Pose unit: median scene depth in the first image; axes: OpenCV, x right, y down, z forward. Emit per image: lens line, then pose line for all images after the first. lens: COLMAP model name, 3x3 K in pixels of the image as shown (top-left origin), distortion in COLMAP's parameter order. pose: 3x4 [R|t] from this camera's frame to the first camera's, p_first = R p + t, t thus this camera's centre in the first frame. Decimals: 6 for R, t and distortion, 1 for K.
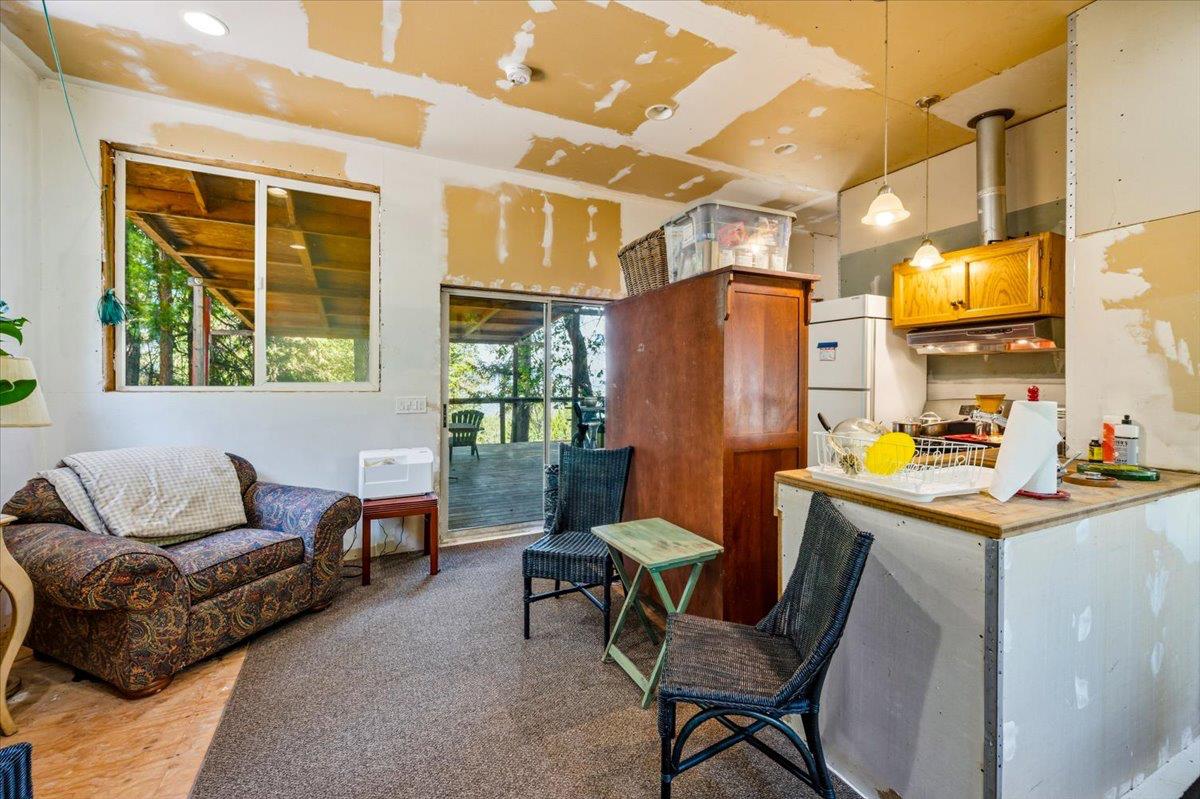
lens RADIAL K [[485.3, 0, 604.0], [0, 485.3, 385.9], [0, 0, 1]] dist [0.000718, 0.000049]
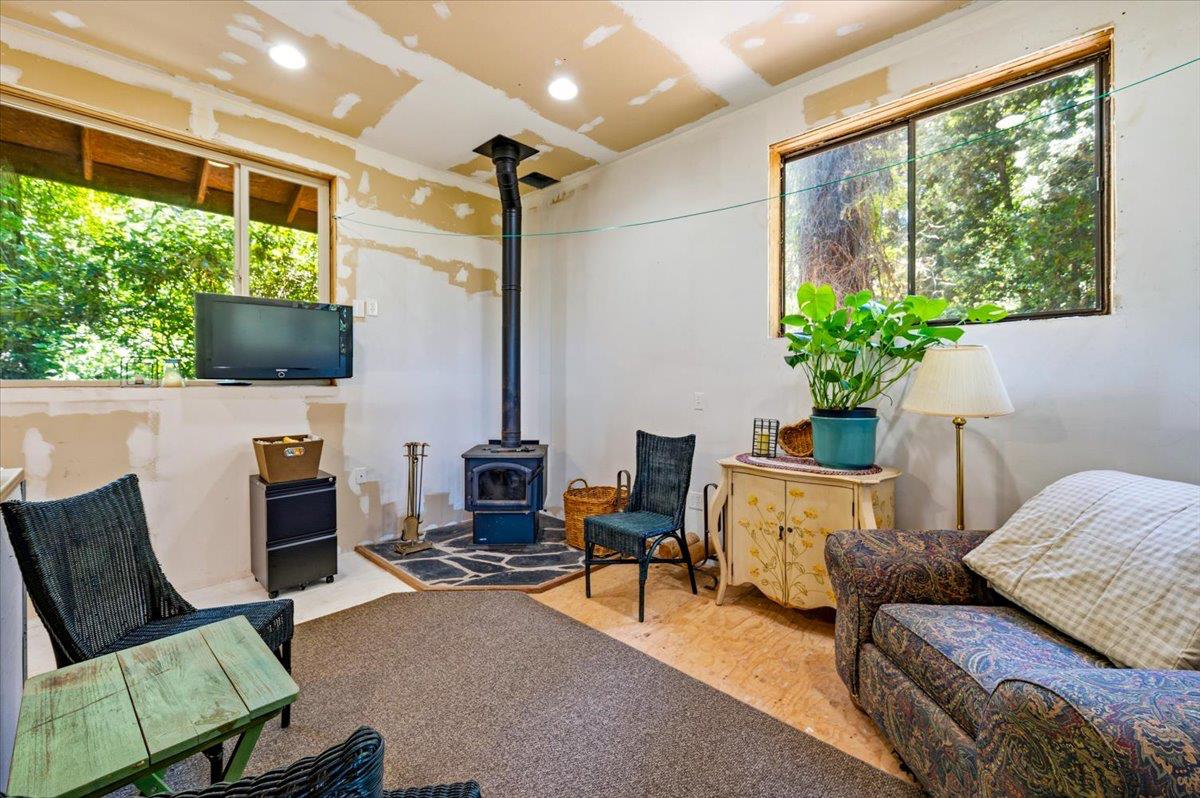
lens RADIAL K [[494.7, 0, 598.4], [0, 494.7, 381.7], [0, 0, 1]] dist [-0.000717, 0.000209]
pose [[-0.945210, -0.004299, -0.326435, -0.129597], [-0.007026, 0.999950, 0.007175, 0.008716], [0.326388, 0.009075, -0.945192, 1.536161]]
